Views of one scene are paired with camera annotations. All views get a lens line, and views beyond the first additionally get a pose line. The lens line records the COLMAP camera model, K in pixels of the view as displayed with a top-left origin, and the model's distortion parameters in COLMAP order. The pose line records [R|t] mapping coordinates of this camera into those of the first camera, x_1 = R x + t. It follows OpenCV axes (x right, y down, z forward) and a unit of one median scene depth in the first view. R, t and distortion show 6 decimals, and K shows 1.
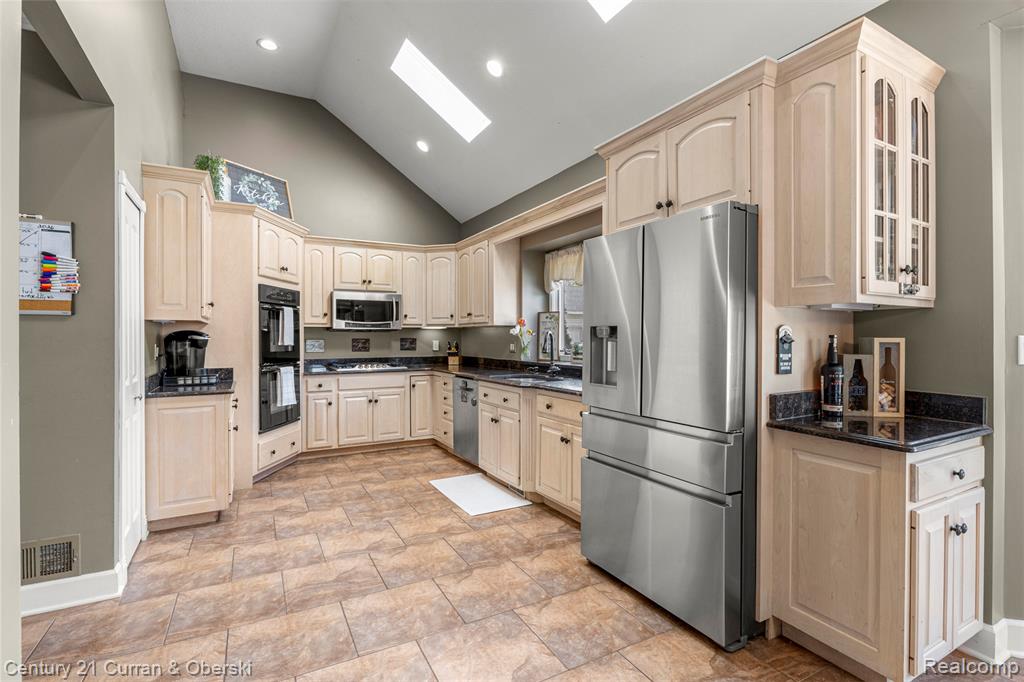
lens RADIAL K [[480.1, 0, 515.9], [0, 480.1, 337.5], [0, 0, 1]] dist [-0.000650, 0.000069]
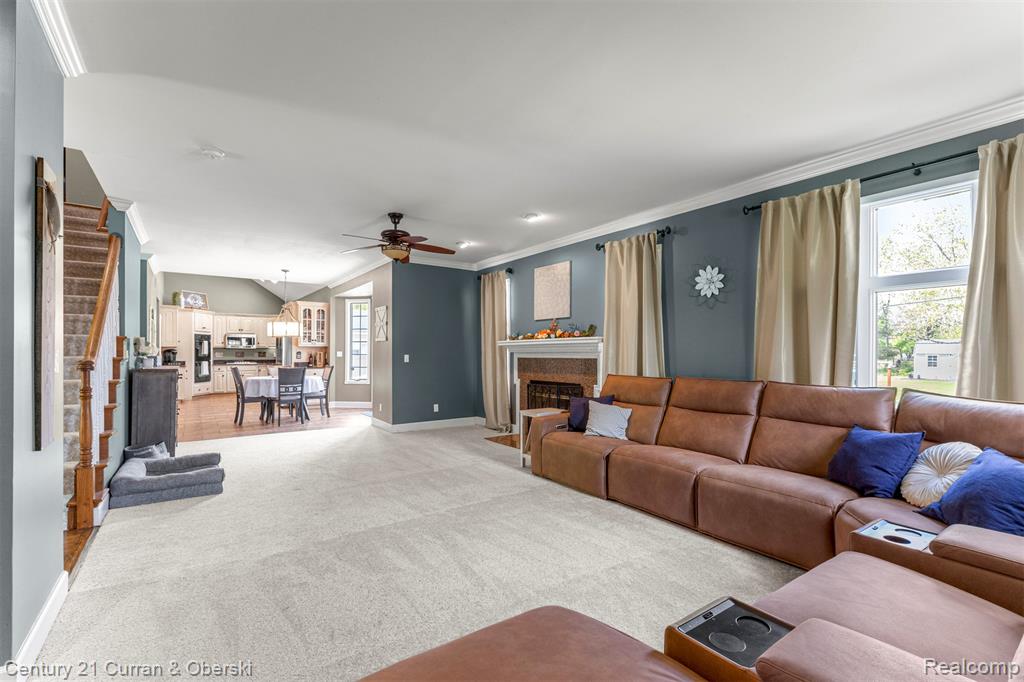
lens RADIAL K [[441.7, 0, 515.9], [0, 441.7, 352.1], [0, 0, 1]] dist [0.006445, -0.001054]
pose [[0.992394, 0.003632, 0.123048, 1.272220], [-0.003594, 0.999993, -0.000531, -0.001734], [-0.123049, 0.000085, 0.992401, -2.272421]]
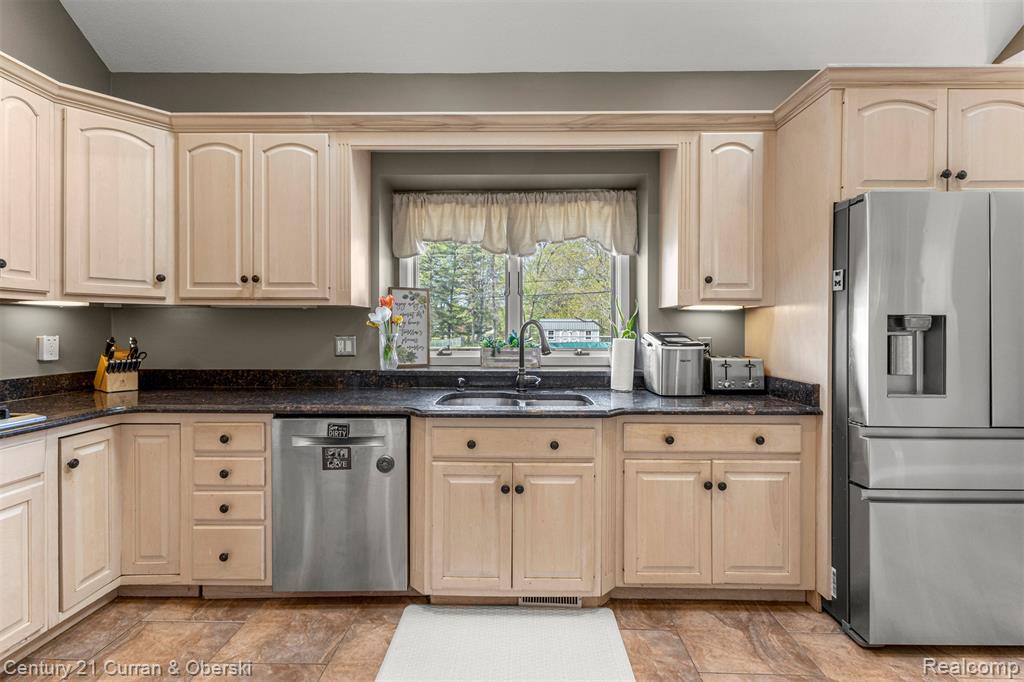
lens RADIAL K [[441.7, 0, 510.4], [0, 441.7, 330.3], [0, 0, 1]] dist [0.006445, -0.001054]
pose [[0.503071, 0.001788, 0.864243, -0.488977], [-0.002410, 0.999997, -0.000667, 0.001810], [-0.864242, -0.001748, 0.503074, 0.812638]]
